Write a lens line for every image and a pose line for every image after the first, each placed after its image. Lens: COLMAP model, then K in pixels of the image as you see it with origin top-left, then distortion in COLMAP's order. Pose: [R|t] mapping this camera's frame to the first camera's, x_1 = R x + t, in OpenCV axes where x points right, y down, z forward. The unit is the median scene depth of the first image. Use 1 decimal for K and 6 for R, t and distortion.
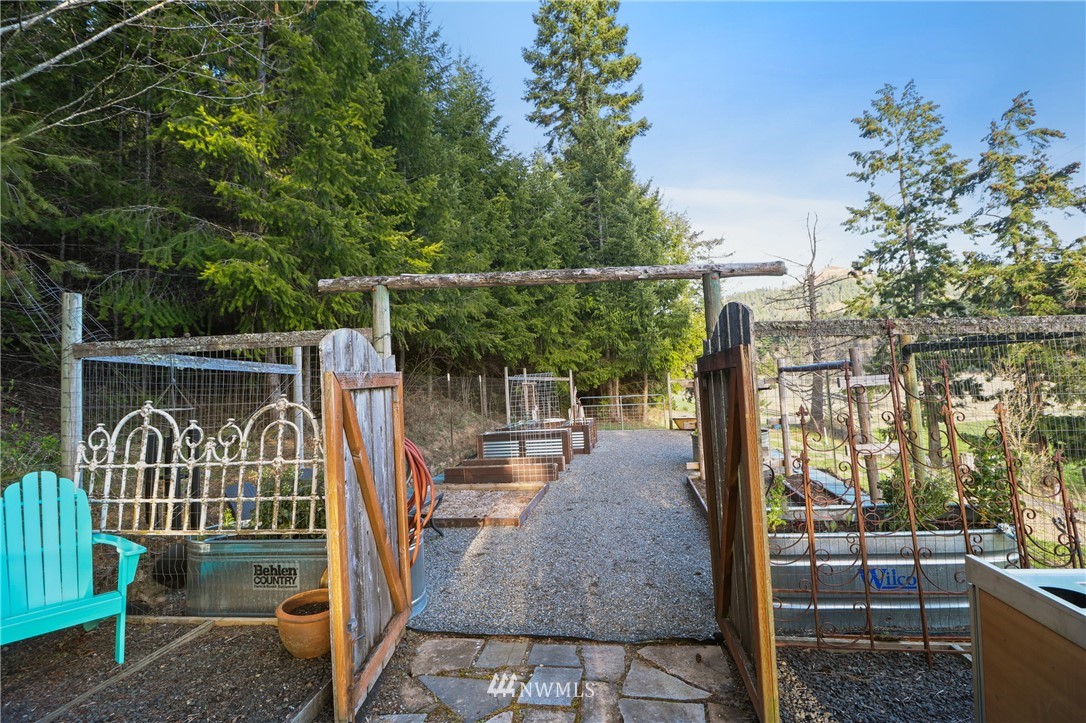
lens RADIAL K [[518.8, 0, 544.6], [0, 518.8, 347.6], [0, 0, 1]] dist [-0.001294, -0.010108]
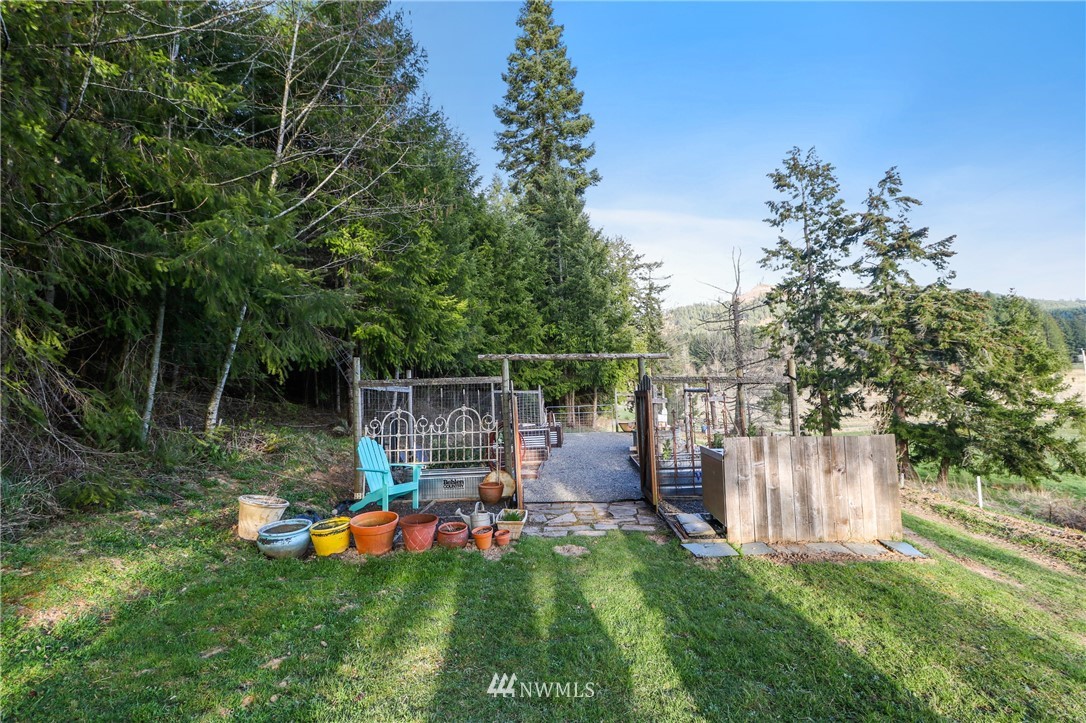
lens RADIAL K [[518.8, 0, 544.6], [0, 518.8, 347.6], [0, 0, 1]] dist [-0.001294, -0.010108]
pose [[0.994202, 0.016109, 0.106311, -0.044590], [-0.014143, 0.999715, -0.019226, -0.014488], [-0.106590, 0.017611, 0.994147, -0.157139]]
